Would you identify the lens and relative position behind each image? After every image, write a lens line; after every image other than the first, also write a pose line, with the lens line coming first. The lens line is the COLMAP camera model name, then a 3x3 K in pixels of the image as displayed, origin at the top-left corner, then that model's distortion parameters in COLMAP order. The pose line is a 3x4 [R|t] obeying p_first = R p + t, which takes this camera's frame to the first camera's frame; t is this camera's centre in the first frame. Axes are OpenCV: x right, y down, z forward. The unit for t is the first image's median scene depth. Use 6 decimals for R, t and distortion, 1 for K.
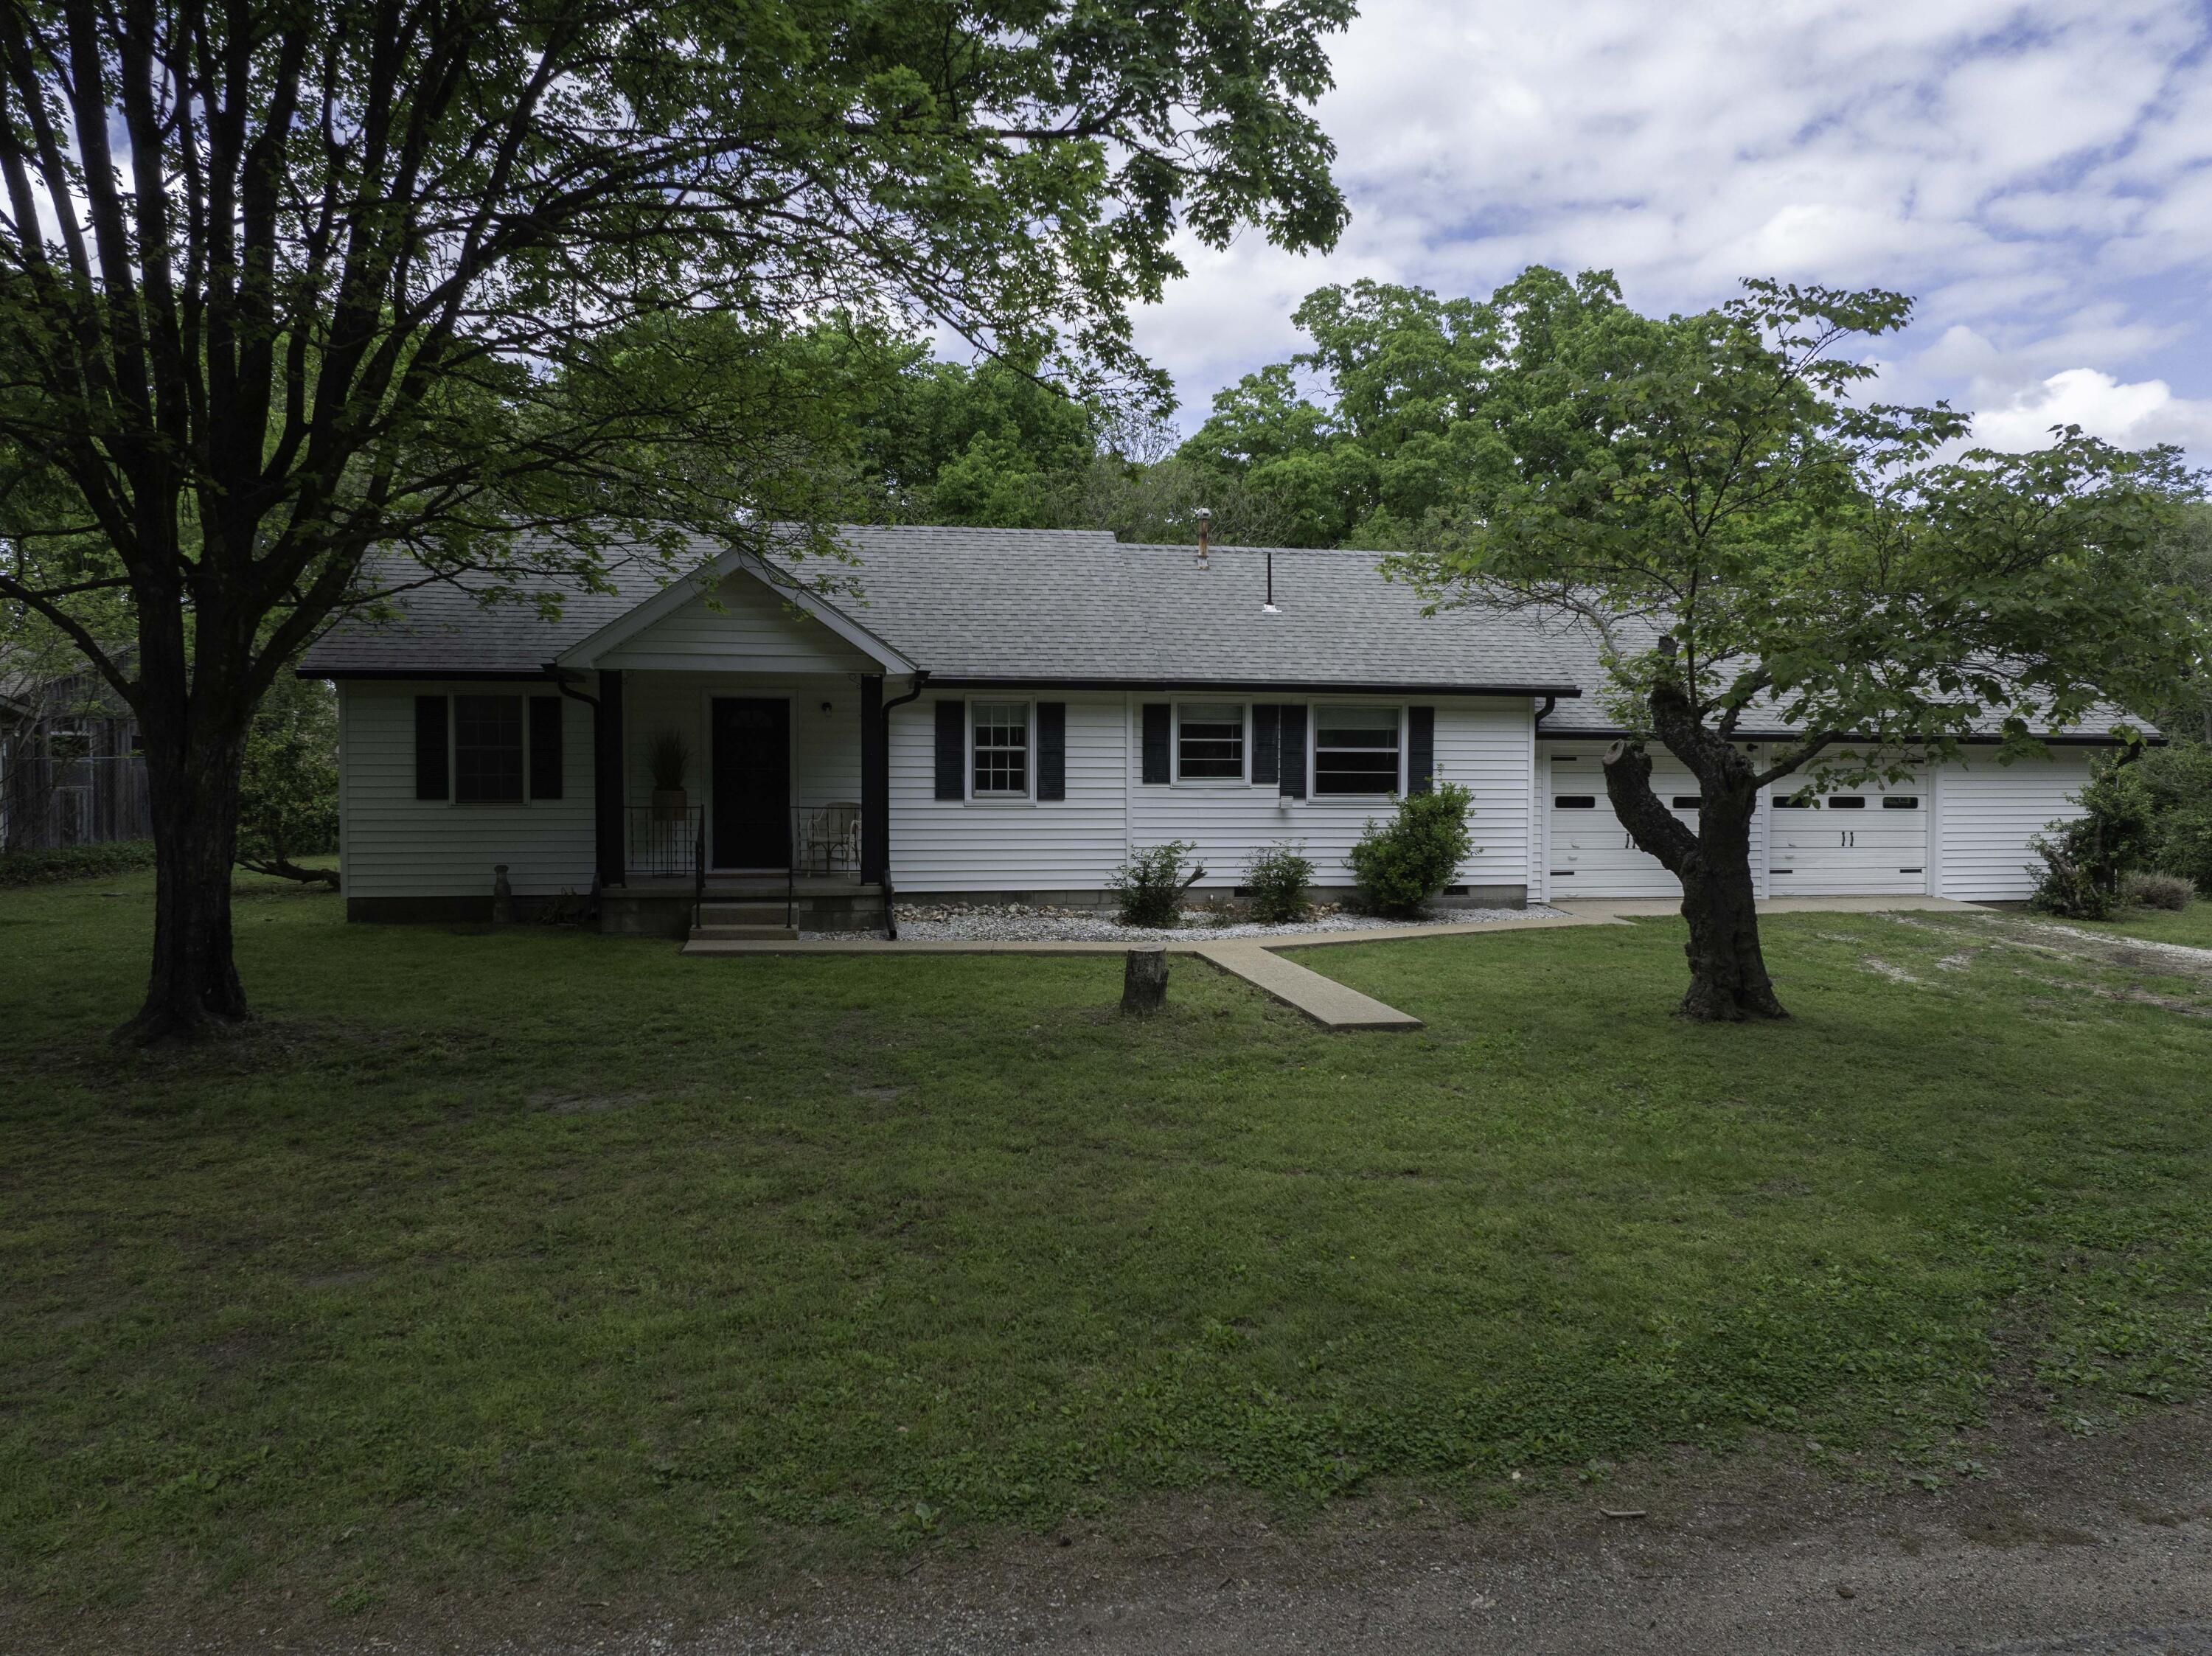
lens RADIAL K [[1554.2, 0, 1106.0], [0, 1554.2, 828.0], [0, 0, 1]] dist [-0.039316, -0.003425]
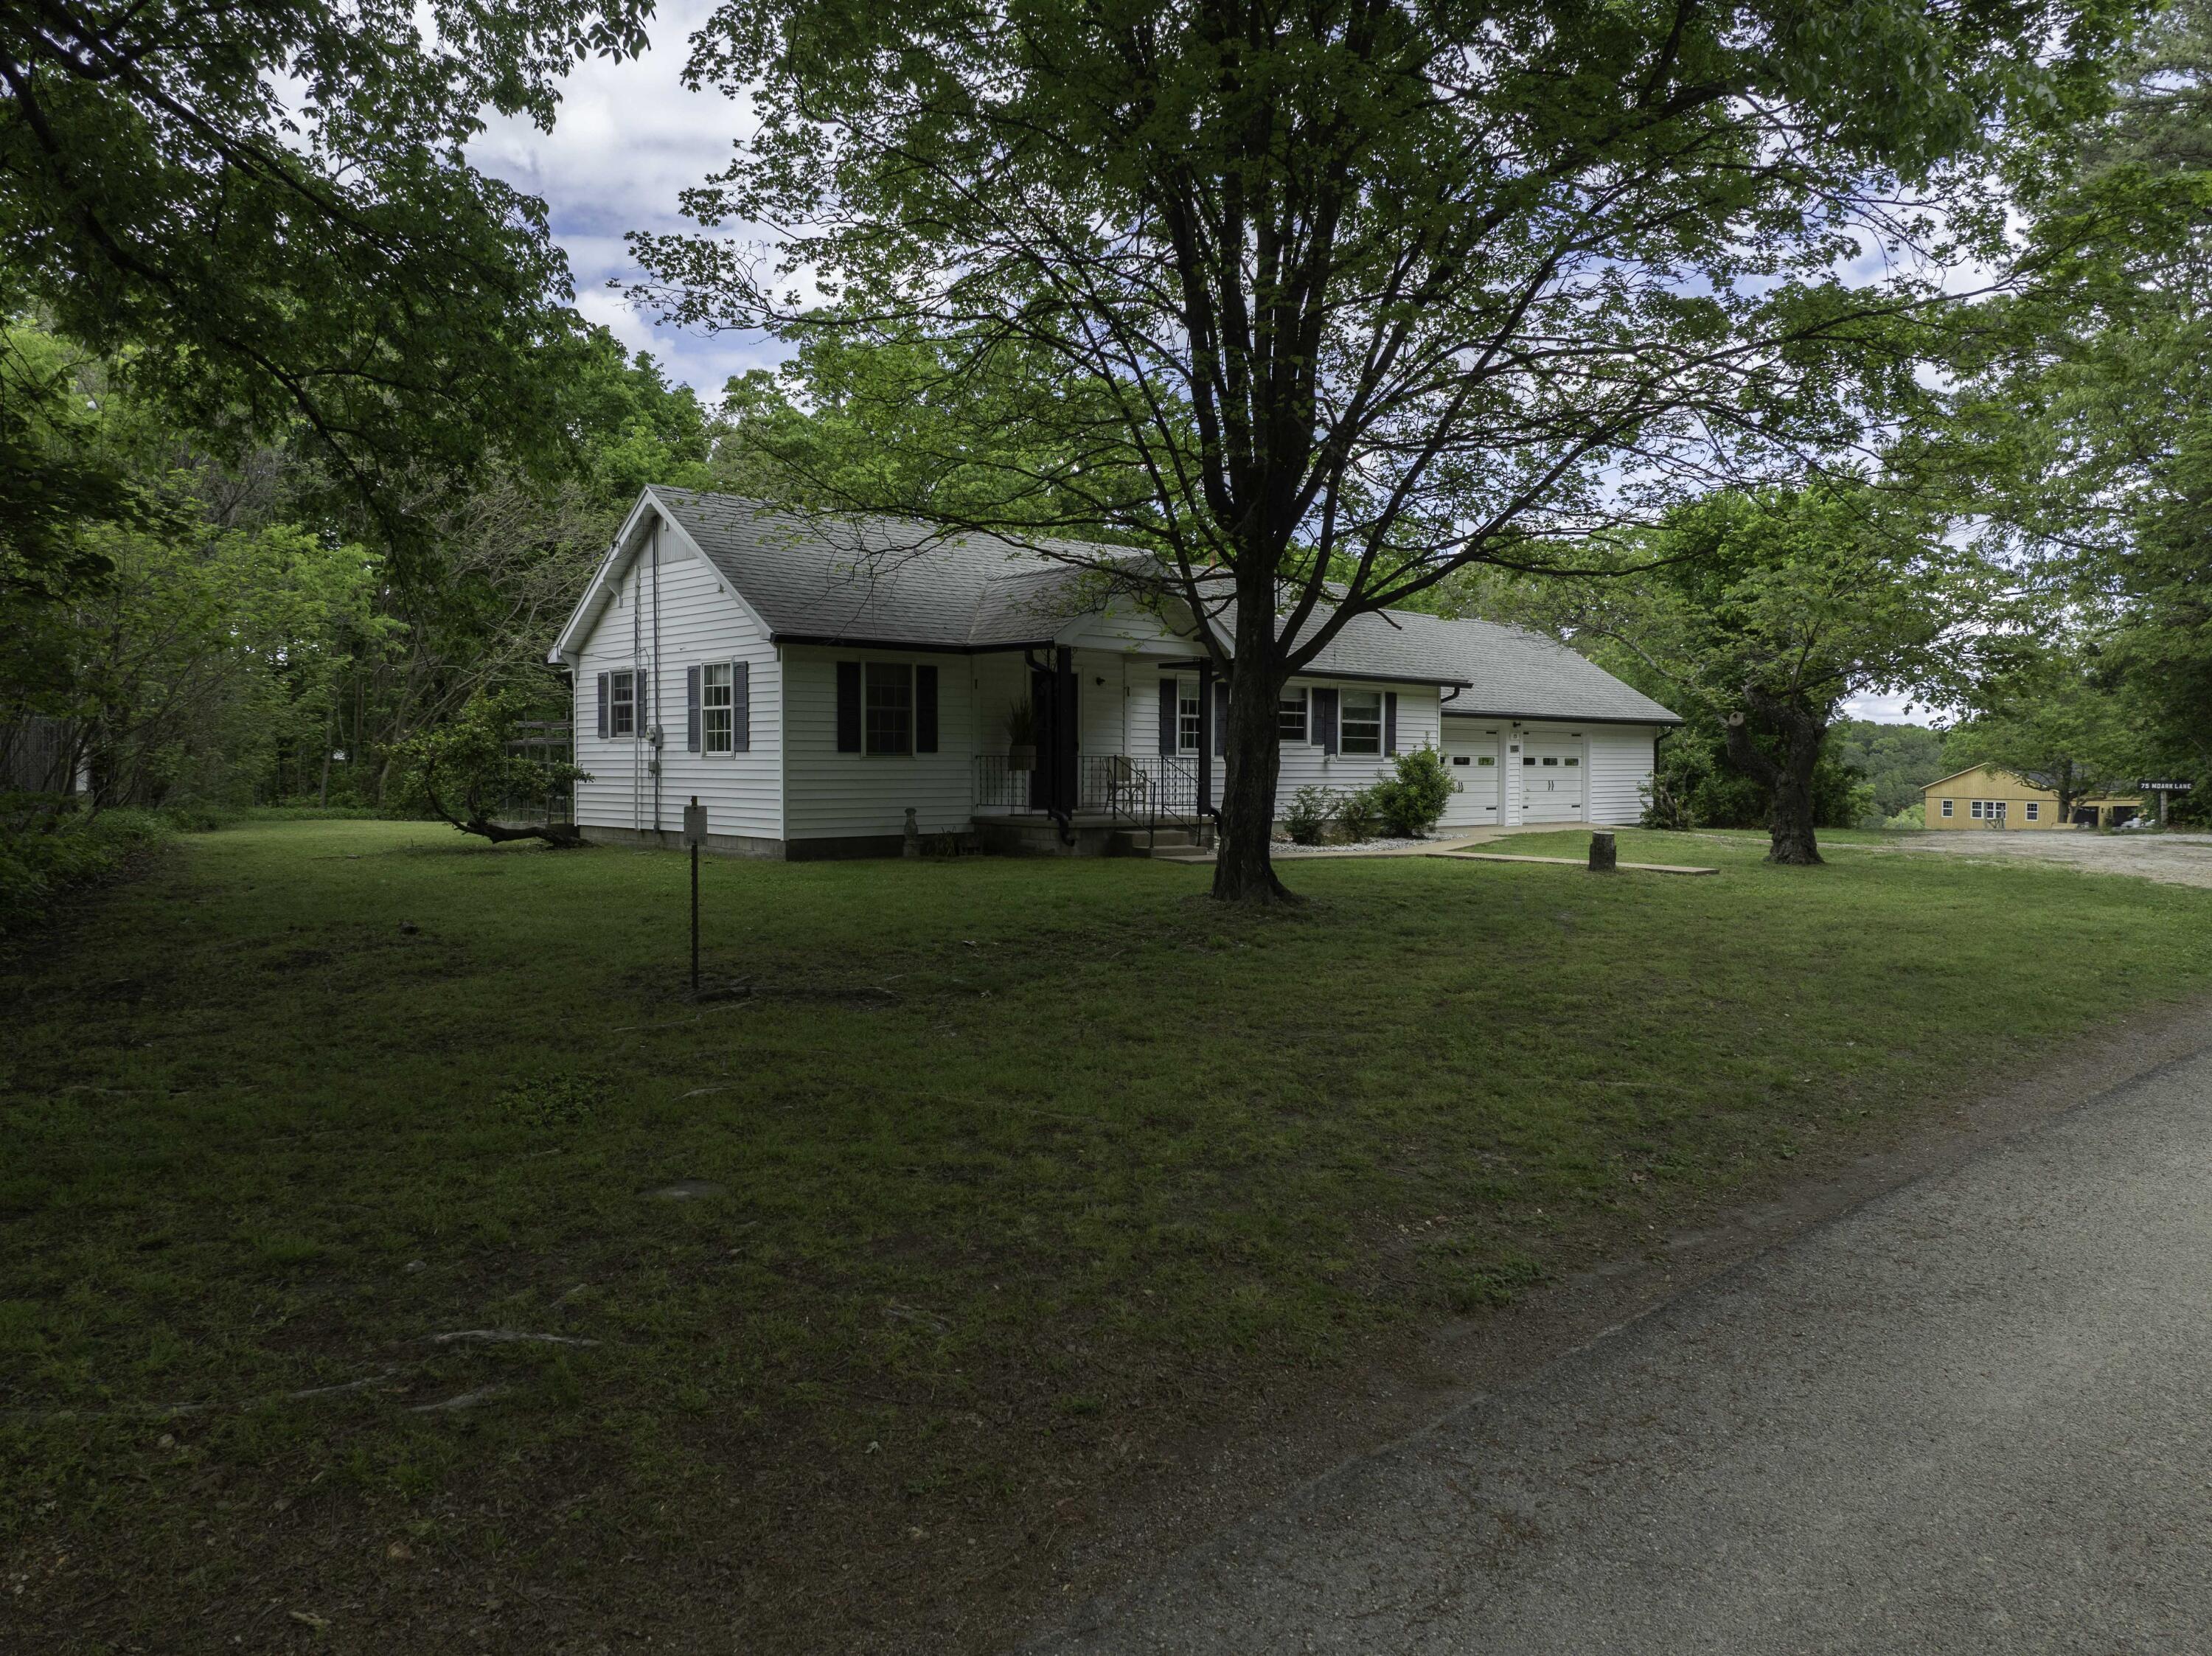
lens RADIAL K [[1554.2, 0, 1106.0], [0, 1554.2, 828.0], [0, 0, 1]] dist [-0.039316, -0.003425]
pose [[0.842603, -0.023382, 0.538027, -0.798140], [0.020870, 0.999724, 0.010762, 0.026130], [-0.538130, 0.002160, 0.842859, -0.059304]]
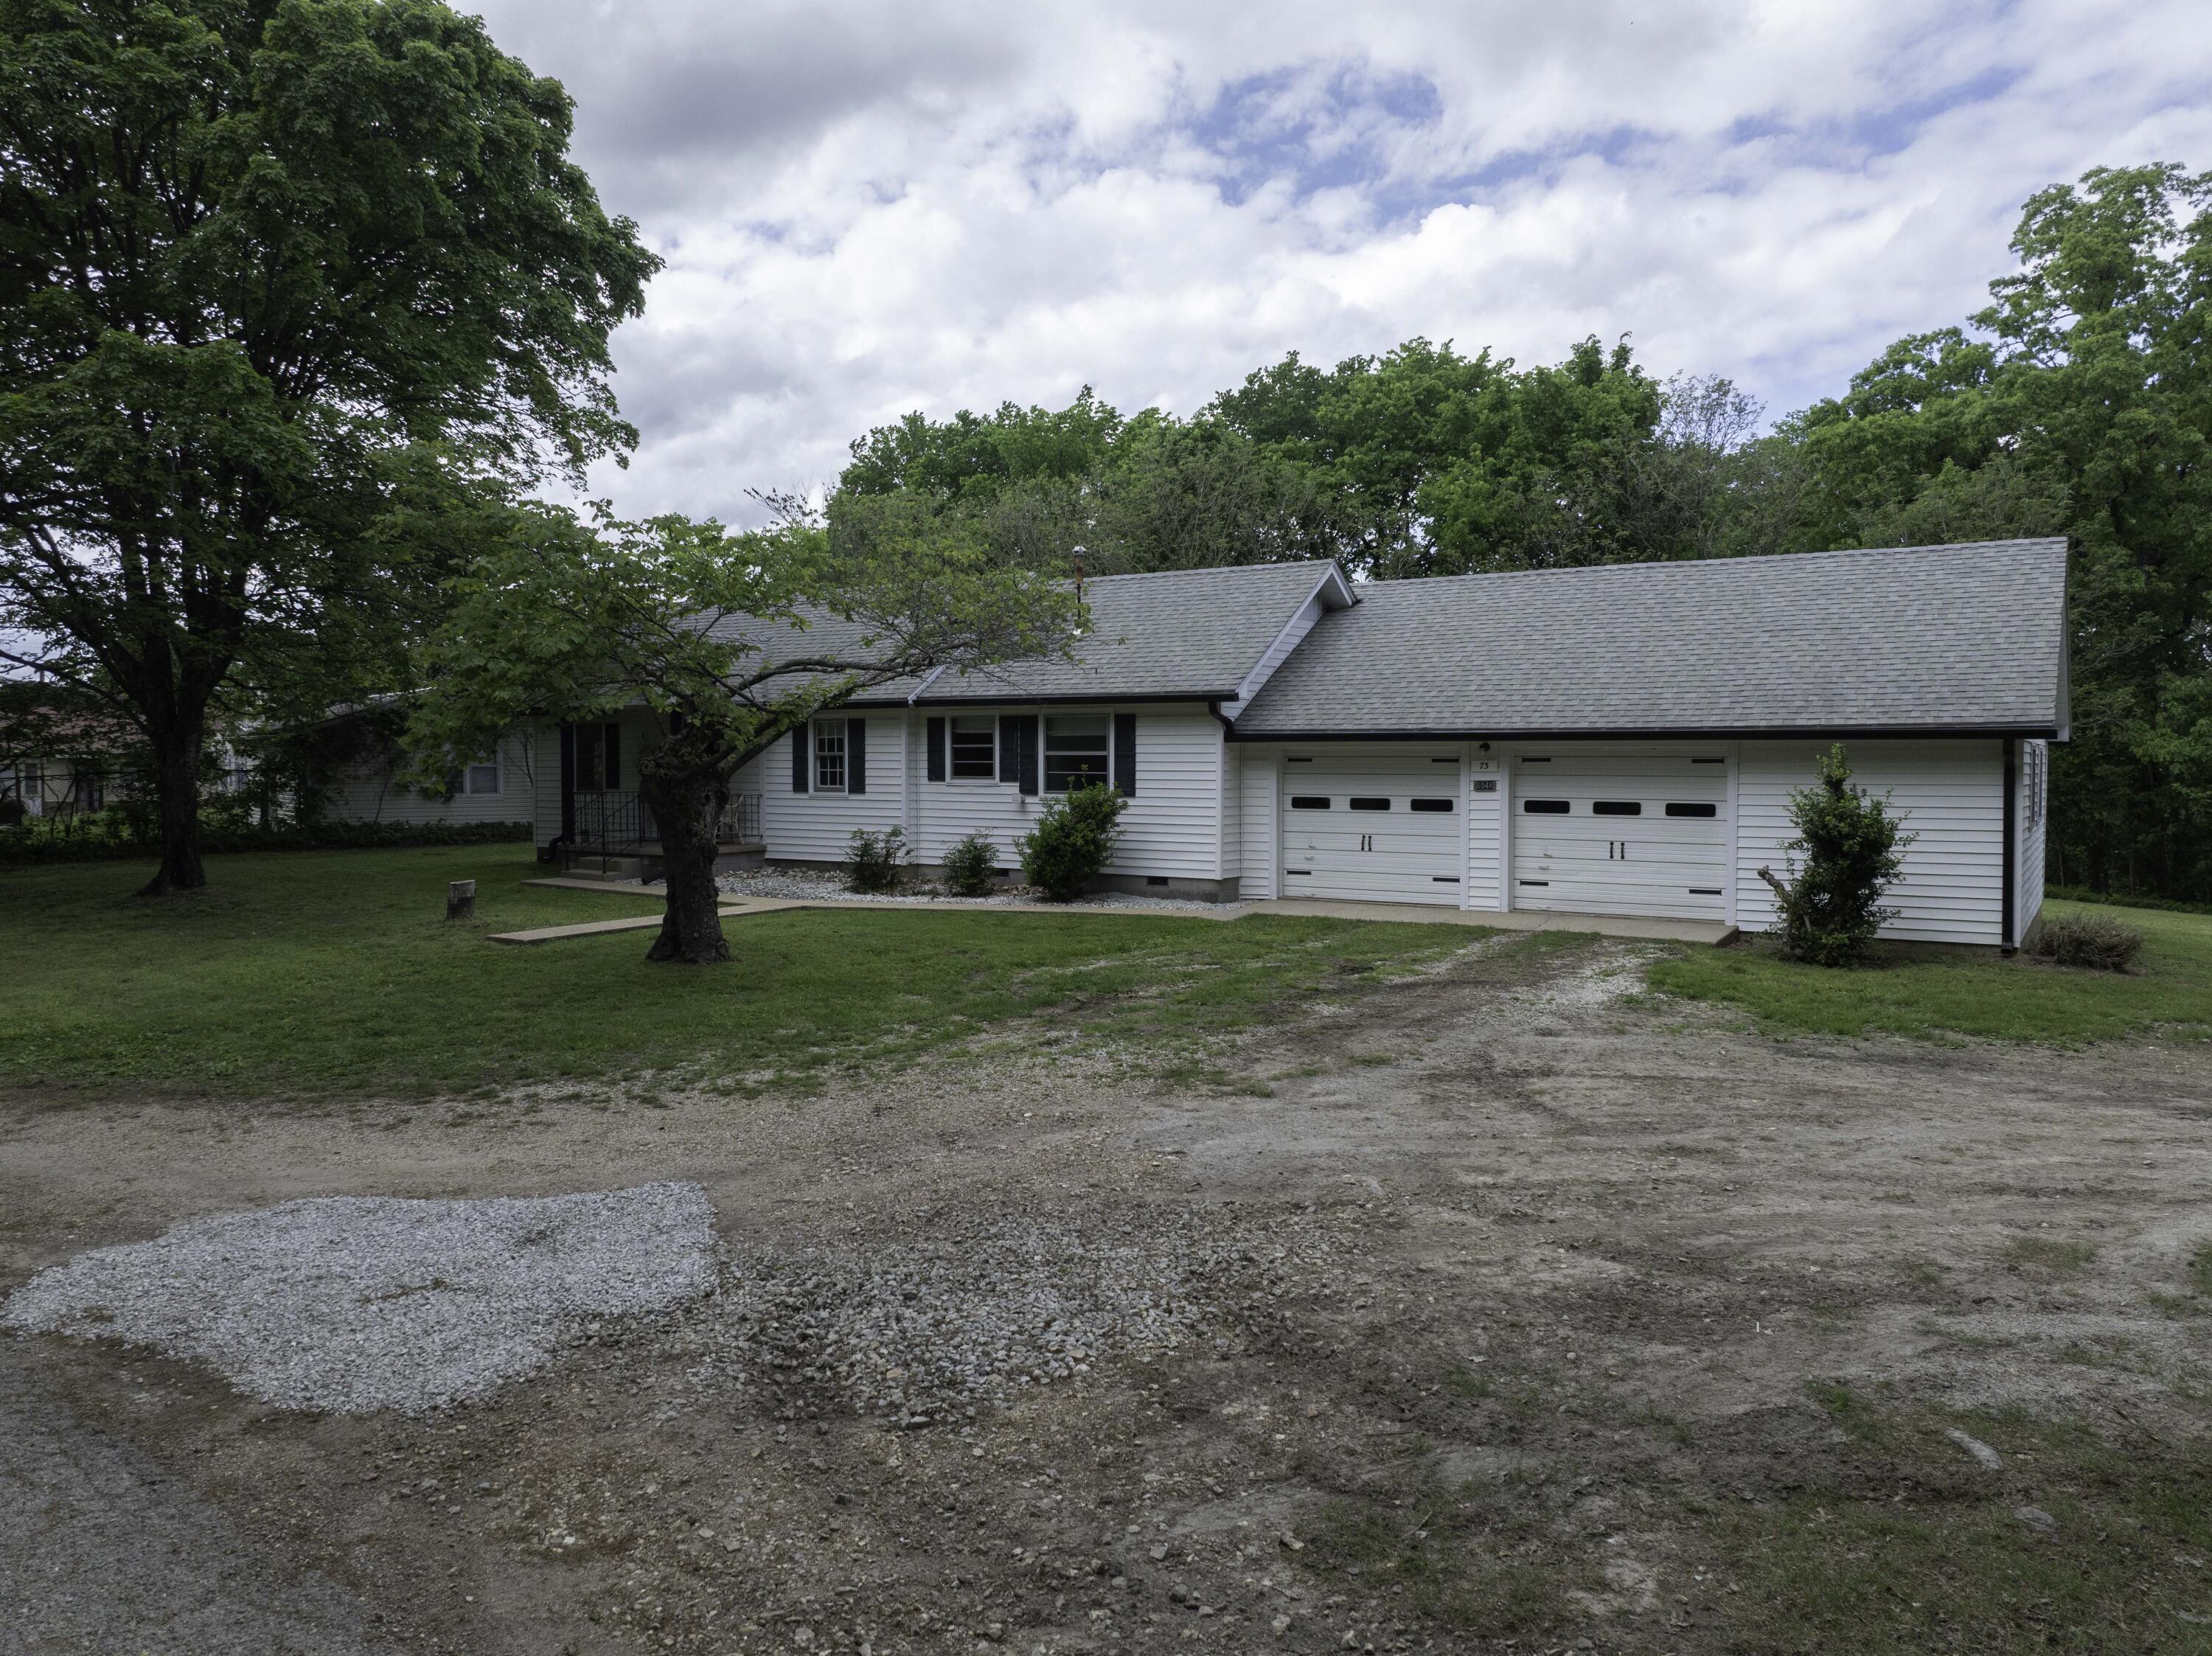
lens RADIAL K [[1554.2, 0, 1106.0], [0, 1554.2, 828.0], [0, 0, 1]] dist [-0.039316, -0.003425]
pose [[0.737883, 0.025032, -0.674465, 0.963220], [-0.029103, 0.999563, 0.005258, -0.001887], [0.674301, 0.015749, 0.738288, 0.172630]]
